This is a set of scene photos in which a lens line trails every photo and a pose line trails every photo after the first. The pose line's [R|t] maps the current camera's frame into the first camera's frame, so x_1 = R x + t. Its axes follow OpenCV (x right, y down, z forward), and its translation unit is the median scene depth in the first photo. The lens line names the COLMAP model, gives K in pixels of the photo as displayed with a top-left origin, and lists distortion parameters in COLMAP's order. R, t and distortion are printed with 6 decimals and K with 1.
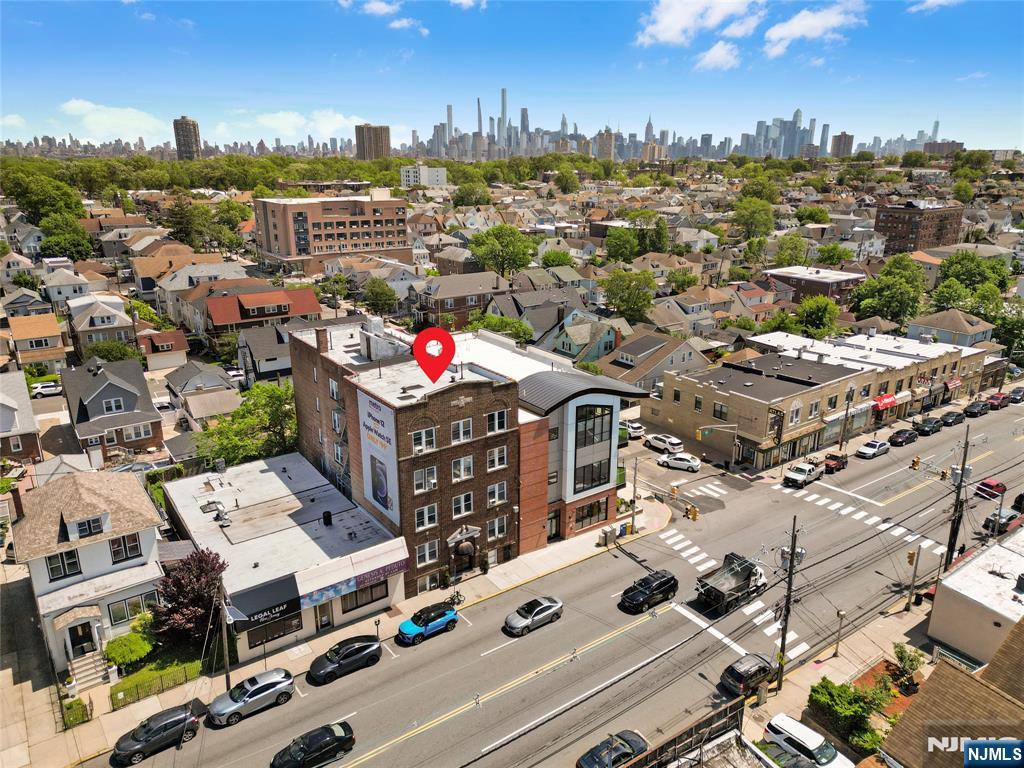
lens RADIAL K [[730.3, 0, 512.0], [0, 730.3, 384.0], [0, 0, 1]] dist [-0.000380, -0.000651]
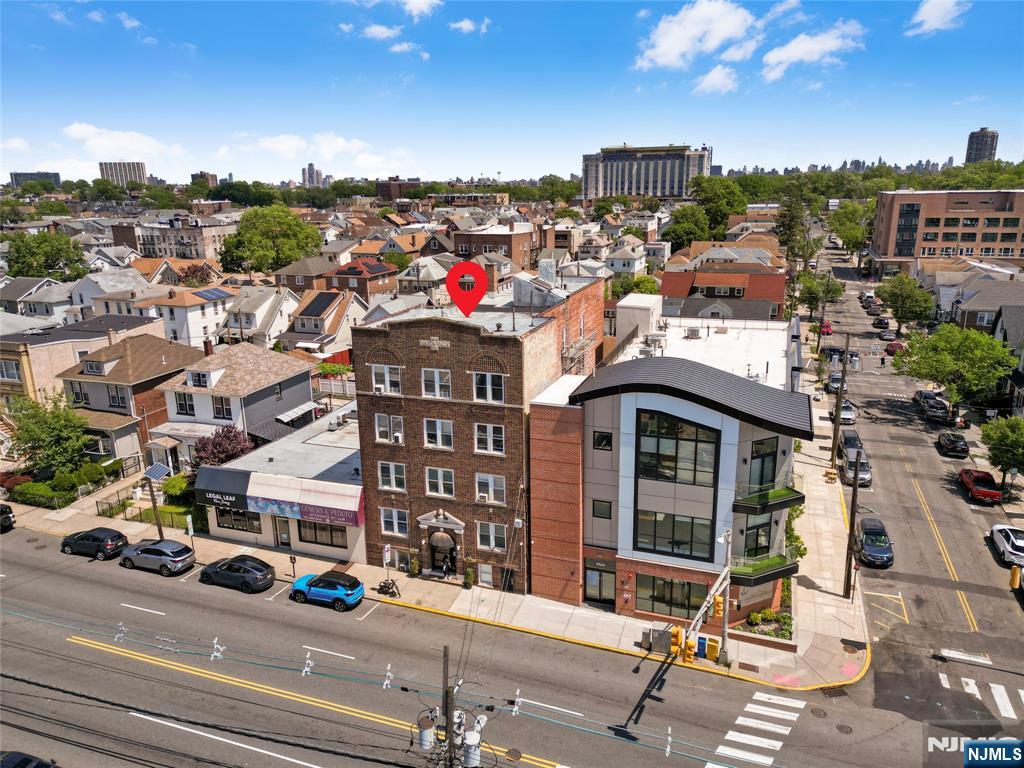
lens RADIAL K [[727.3, 0, 512.0], [0, 727.3, 384.0], [0, 0, 1]] dist [0.059278, -0.056022]
pose [[0.546396, 0.206710, -0.811618, 0.572514], [-0.235113, 0.967954, 0.088245, -0.020416], [0.803849, 0.142605, 0.577486, 0.596974]]
